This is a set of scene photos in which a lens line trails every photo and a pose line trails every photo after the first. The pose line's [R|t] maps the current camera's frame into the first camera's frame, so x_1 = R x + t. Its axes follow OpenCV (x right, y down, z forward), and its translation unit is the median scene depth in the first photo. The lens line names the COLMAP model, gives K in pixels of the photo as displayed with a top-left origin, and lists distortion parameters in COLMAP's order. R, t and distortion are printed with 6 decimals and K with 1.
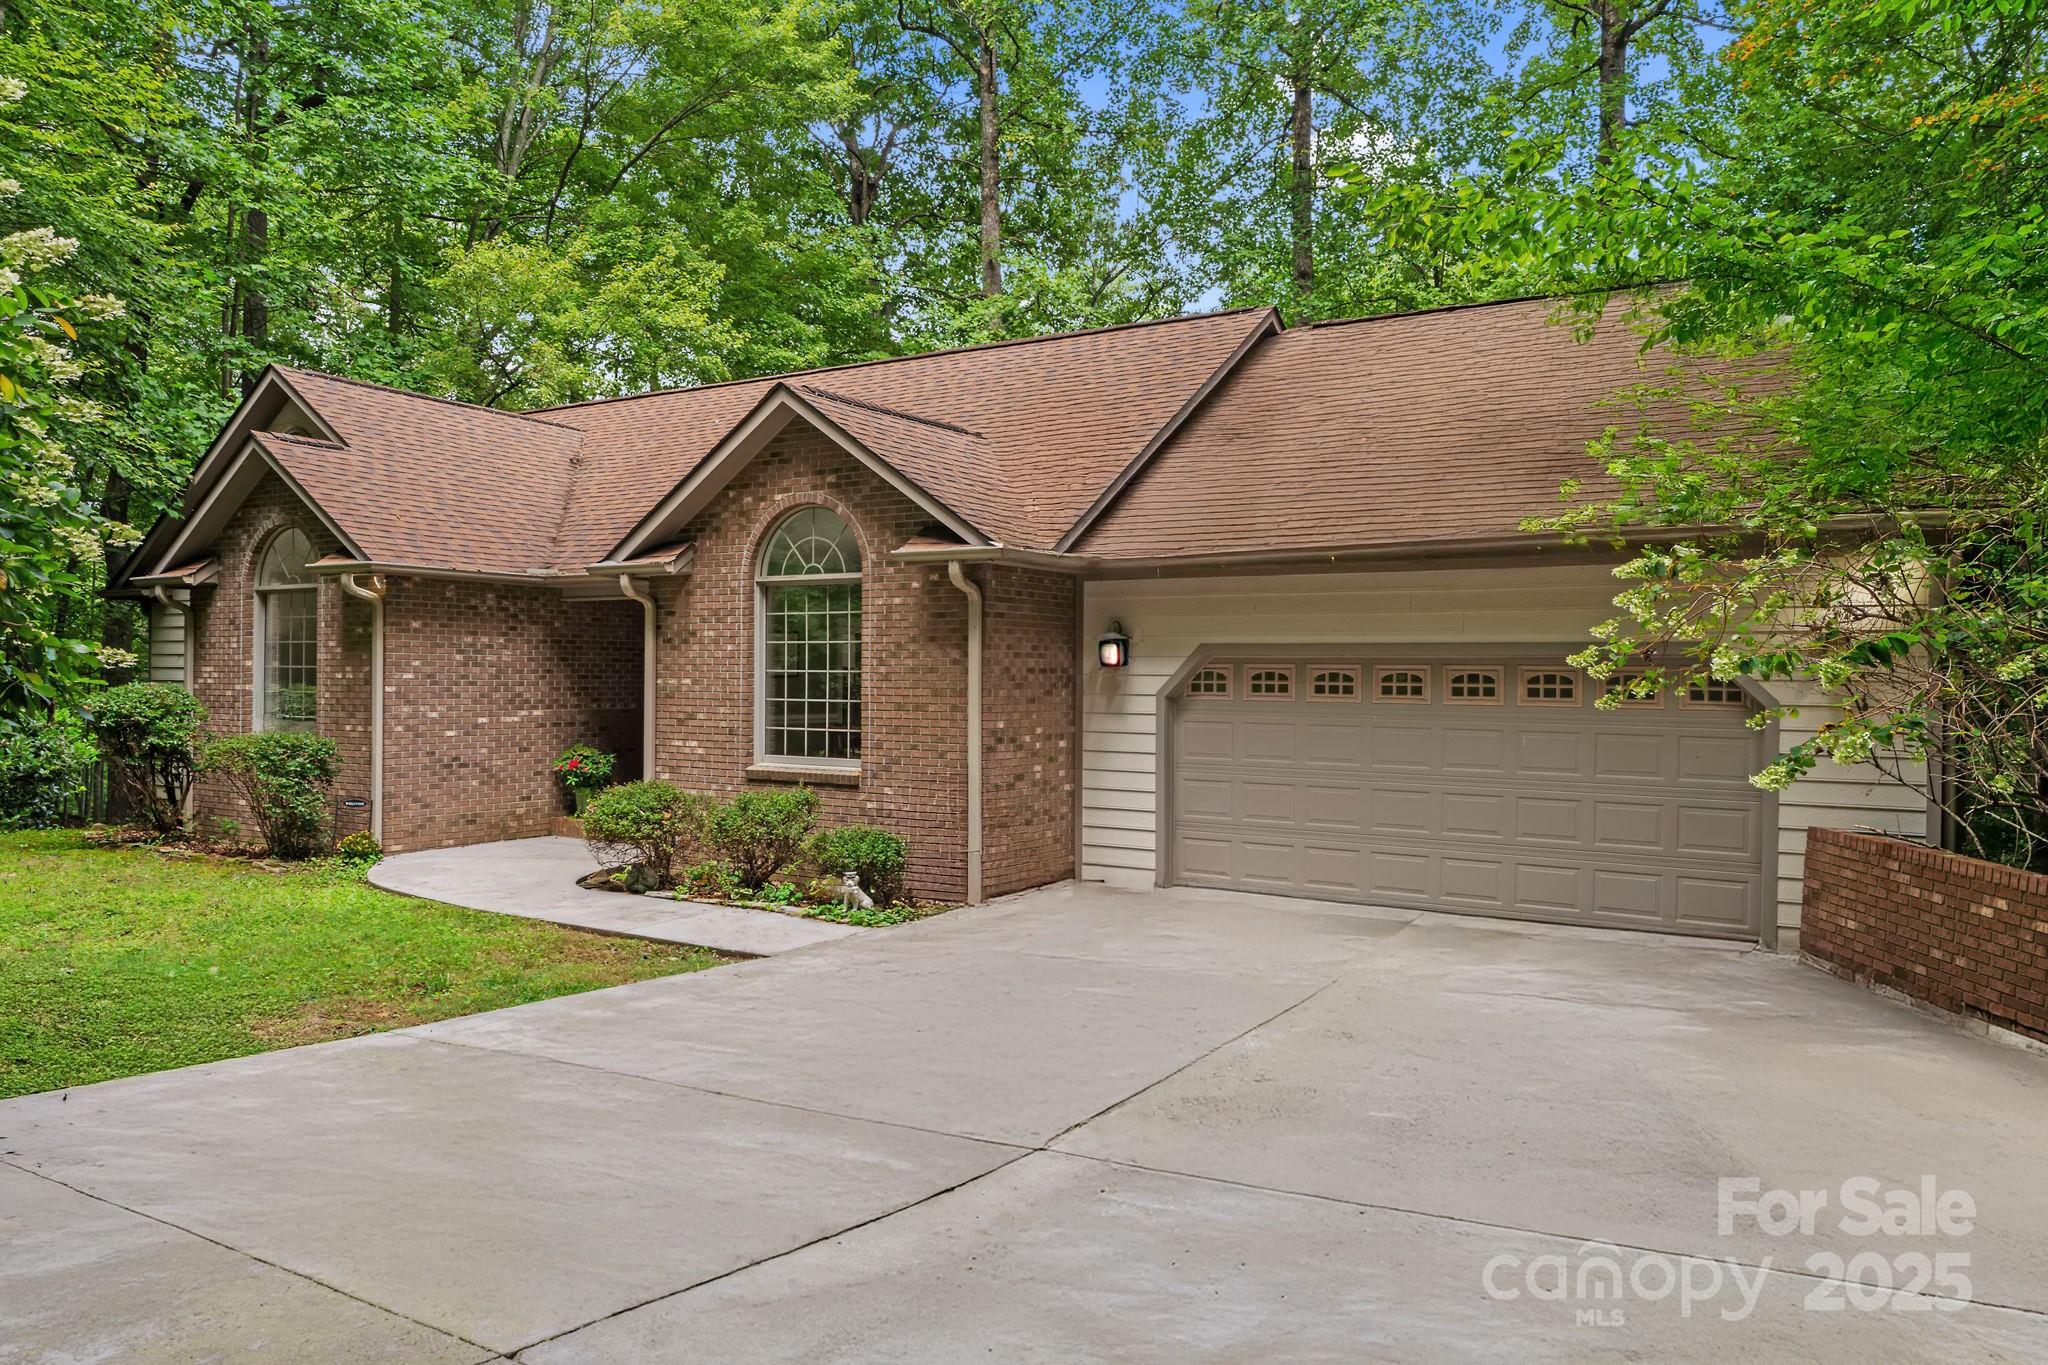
lens RADIAL K [[1394.1, 0, 1024.0], [0, 1394.1, 682.5], [0, 0, 1]] dist [0.008207, 0.002700]
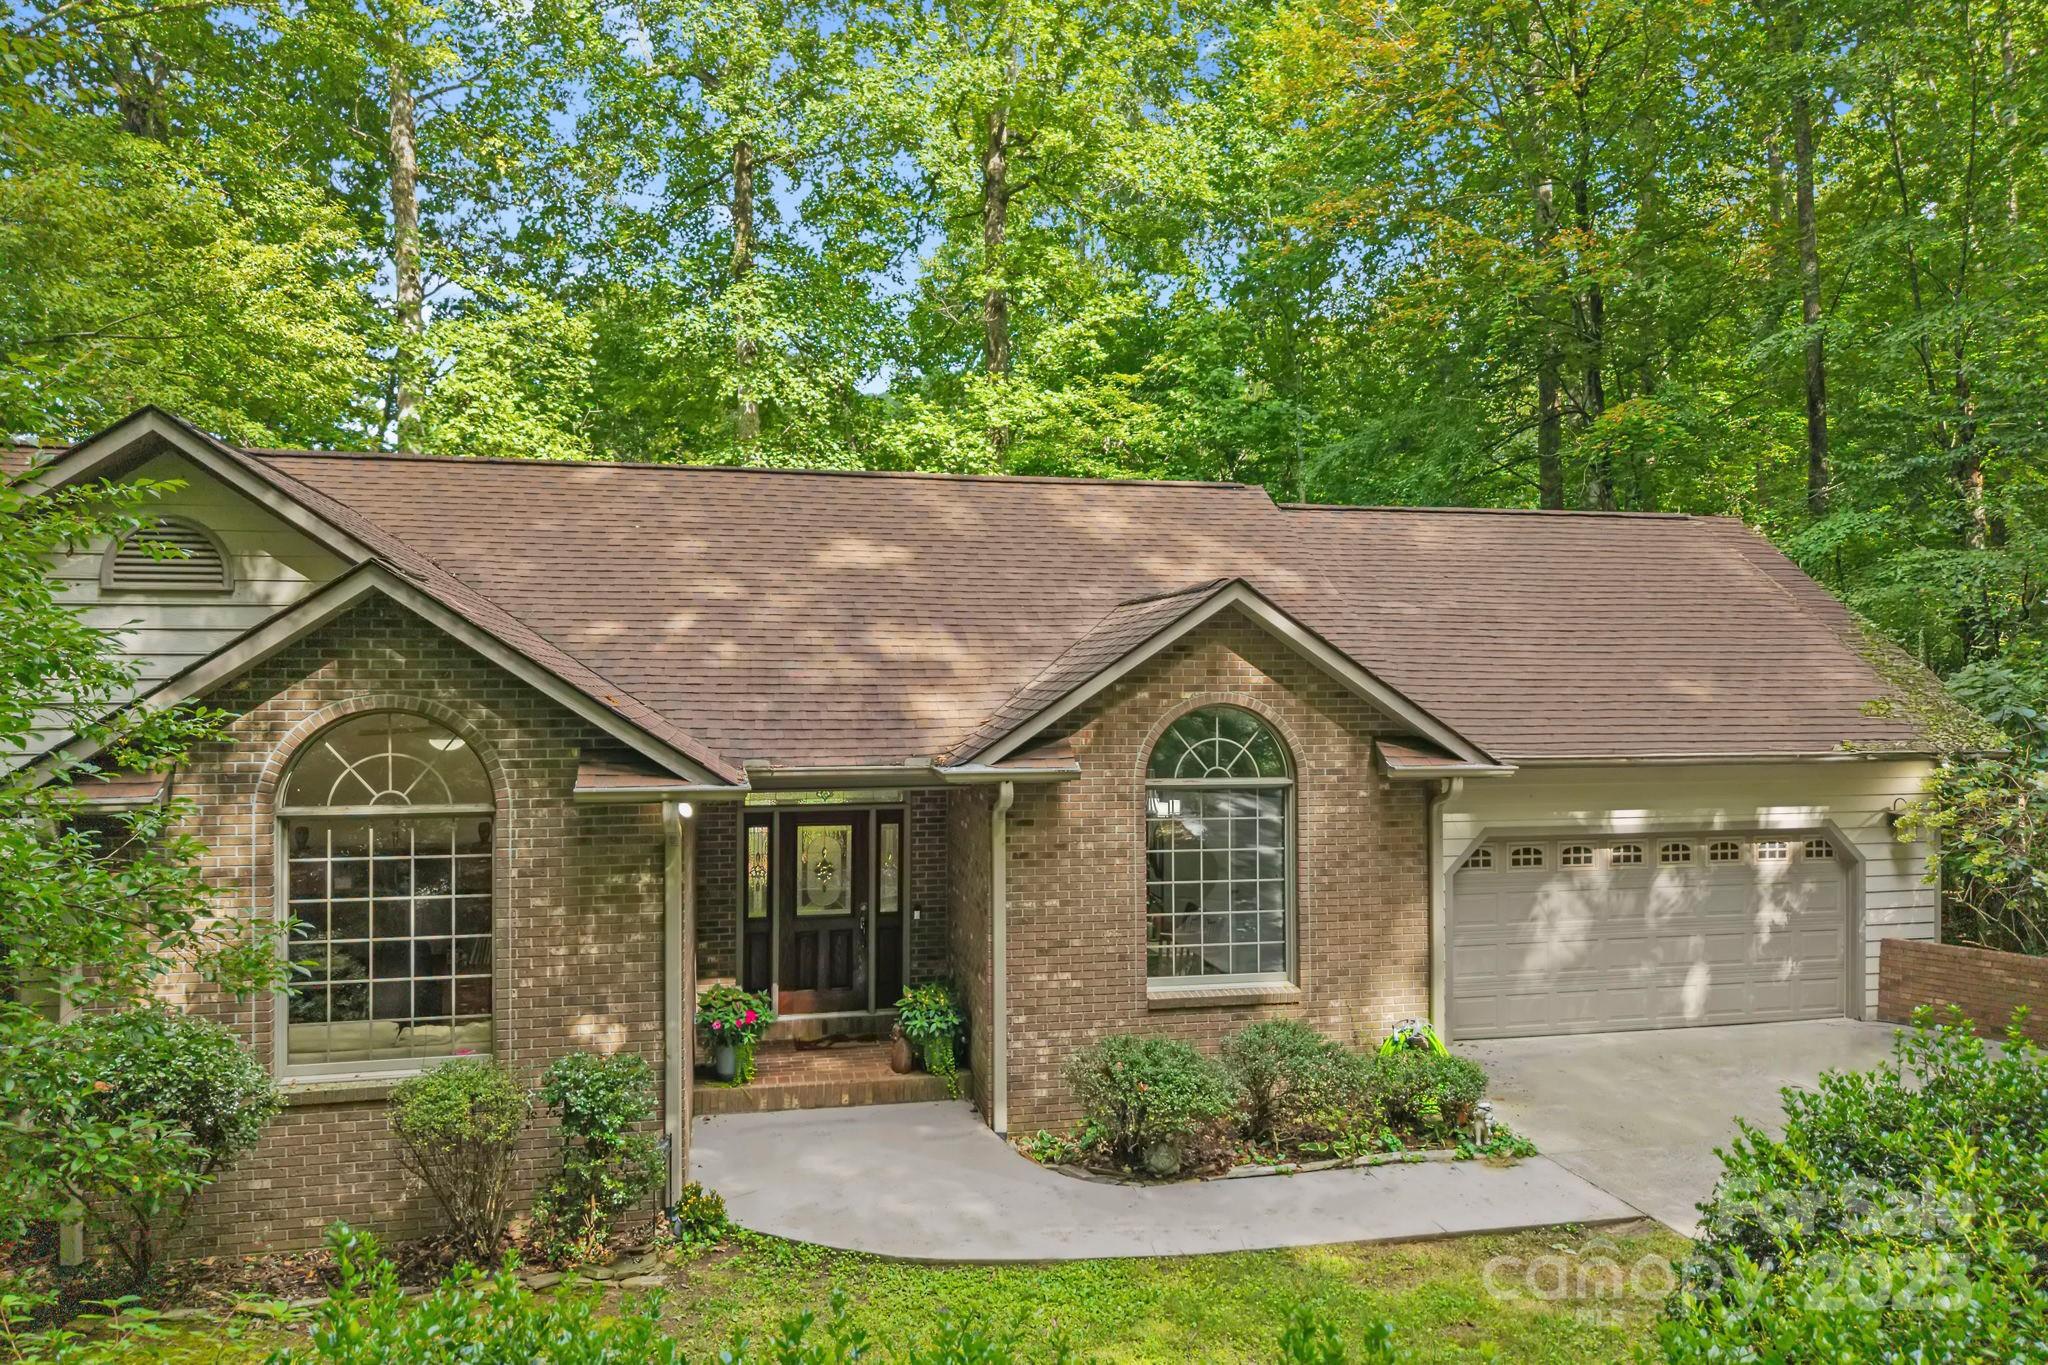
lens RADIAL K [[1366.9, 0, 1034.8], [0, 1366.9, 669.9], [0, 0, 1]] dist [0.074249, -0.133643]
pose [[0.711412, -0.003692, 0.702766, -0.876279], [0.009172, 0.999950, -0.004032, -0.146469], [-0.702716, 0.009314, 0.711410, 0.433110]]
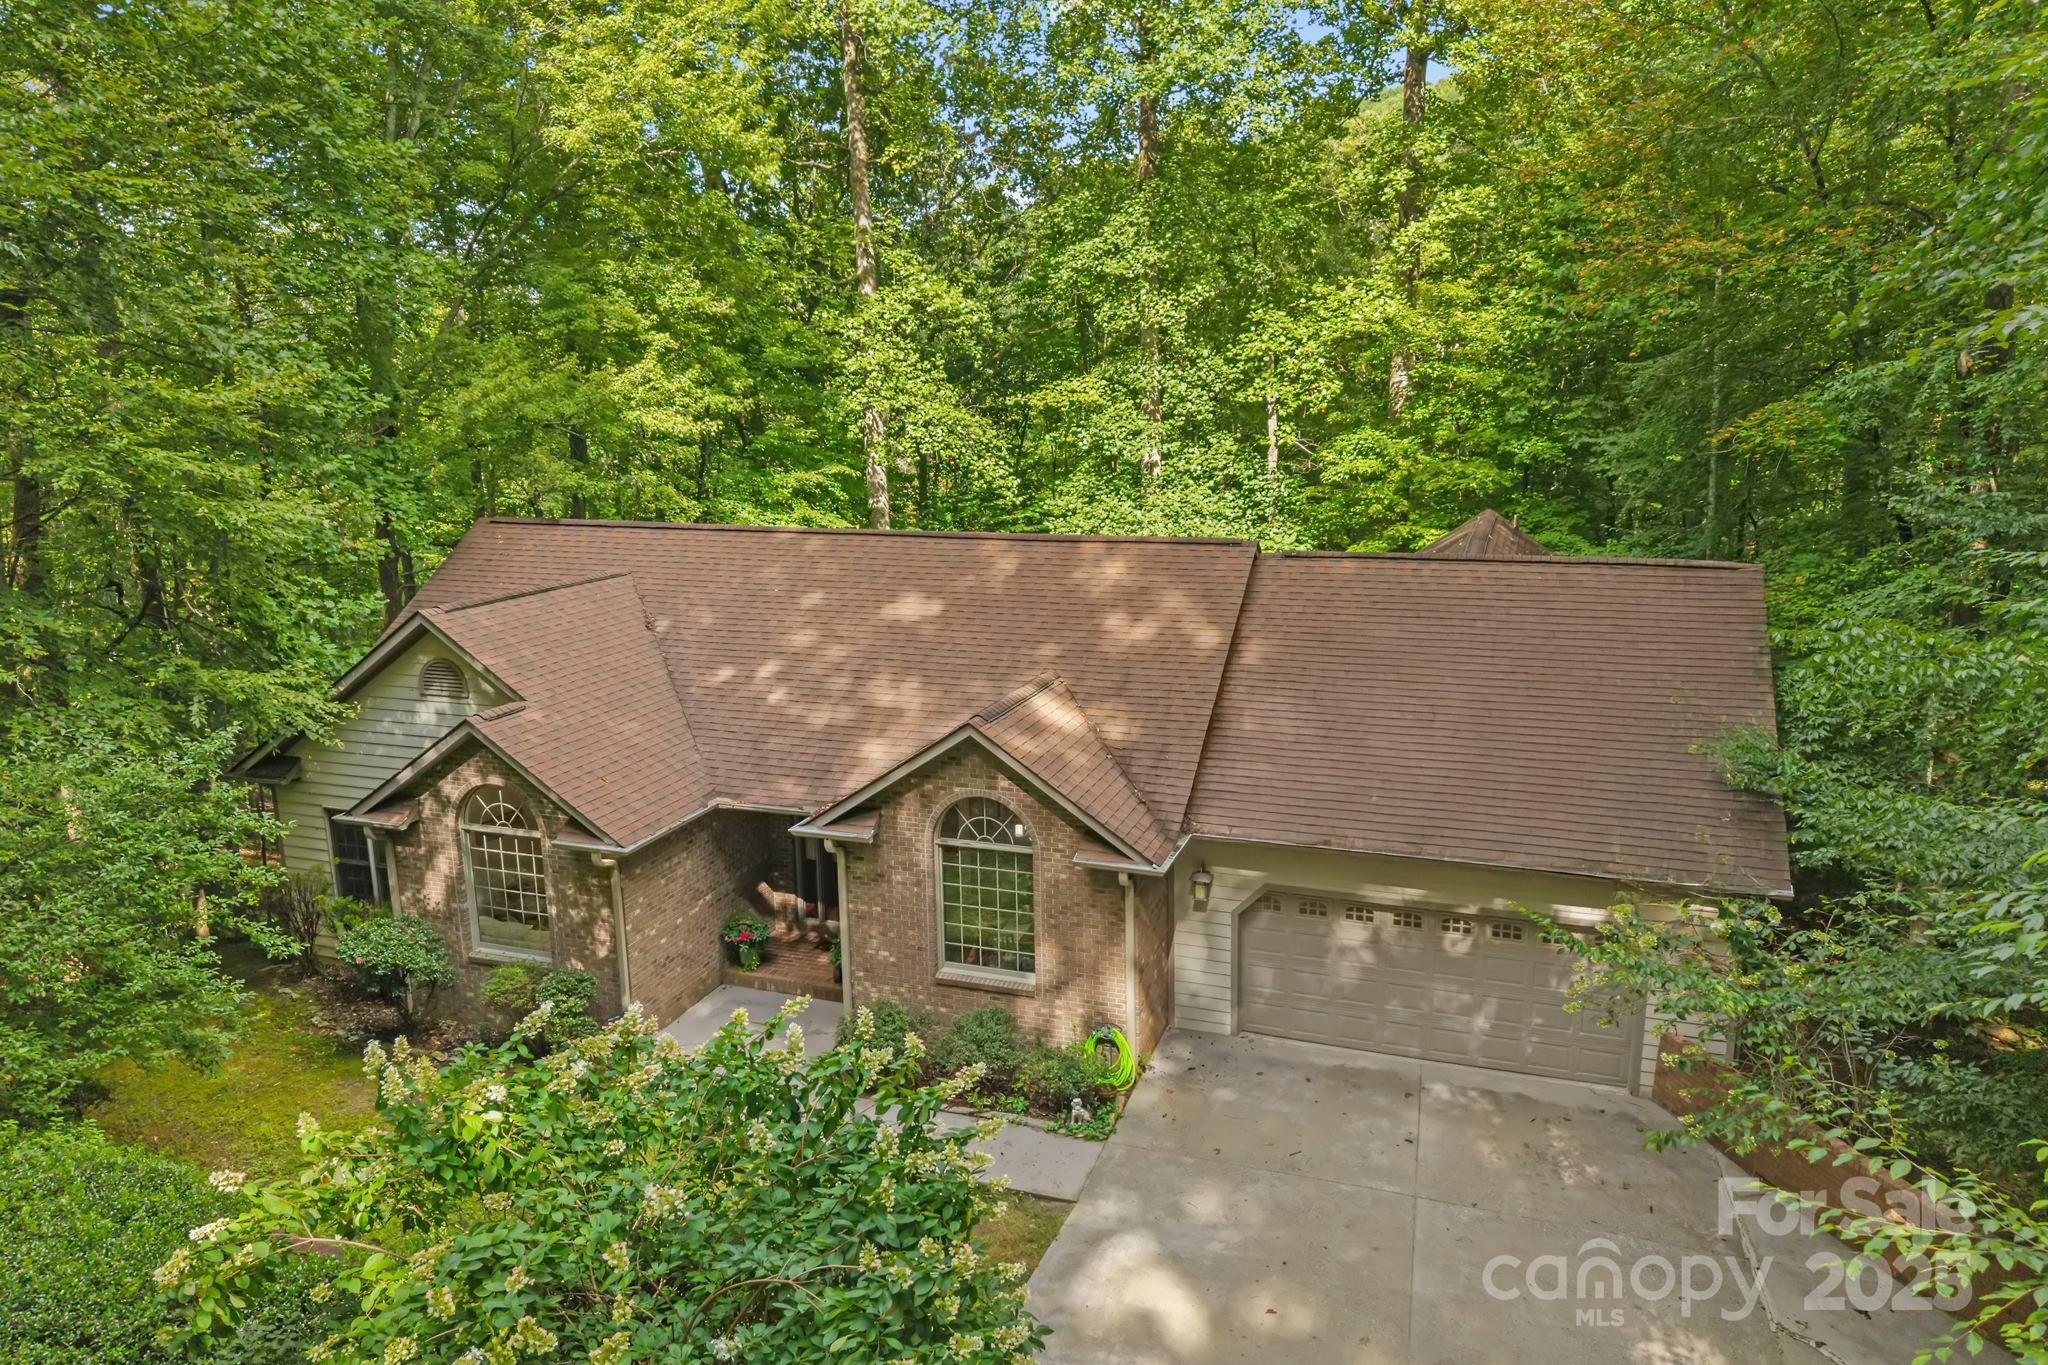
lens RADIAL K [[1366.9, 0, 1034.8], [0, 1366.9, 669.9], [0, 0, 1]] dist [0.074249, -0.133643]
pose [[0.974492, -0.069515, 0.213385, -0.375776], [0.023974, 0.977622, 0.209000, -0.518692], [-0.223138, -0.198554, 0.954351, -0.249725]]
